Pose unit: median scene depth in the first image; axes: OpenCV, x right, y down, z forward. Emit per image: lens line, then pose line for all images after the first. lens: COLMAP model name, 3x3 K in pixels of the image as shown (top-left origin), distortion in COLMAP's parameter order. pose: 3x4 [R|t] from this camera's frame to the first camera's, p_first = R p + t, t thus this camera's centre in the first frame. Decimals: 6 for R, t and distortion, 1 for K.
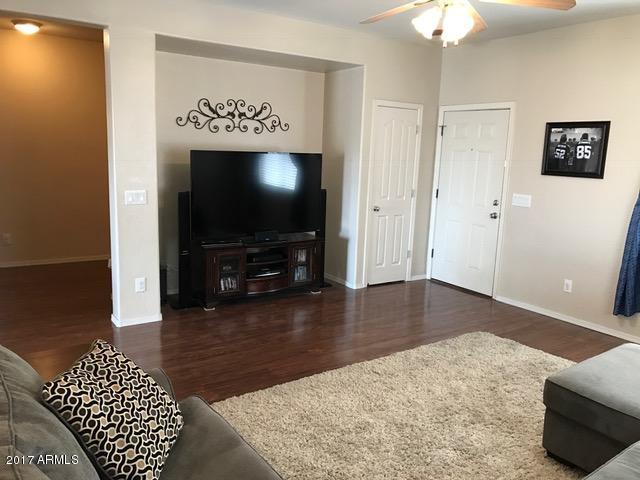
lens RADIAL K [[527.1, 0, 320.0], [0, 527.1, 240.0], [0, 0, 1]] dist [0.015425, -0.001549]
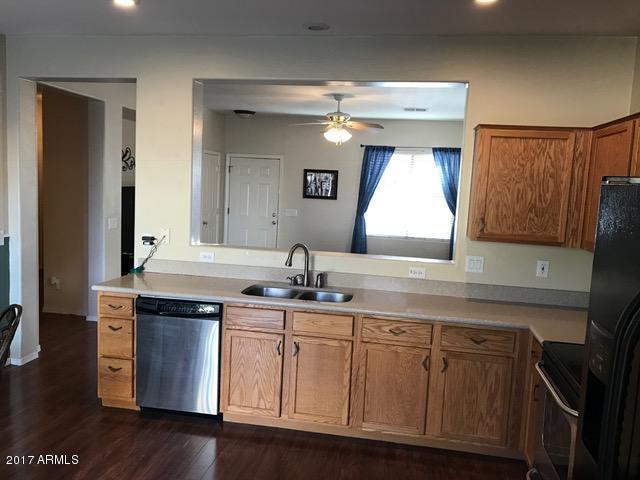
lens RADIAL K [[527.1, 0, 320.0], [0, 527.1, 240.0], [0, 0, 1]] dist [0.015425, -0.001549]
pose [[0.705781, -0.081301, 0.703749, -0.787397], [0.097543, 0.995084, 0.017133, -0.008319], [-0.701682, 0.056554, 0.710242, -0.283497]]
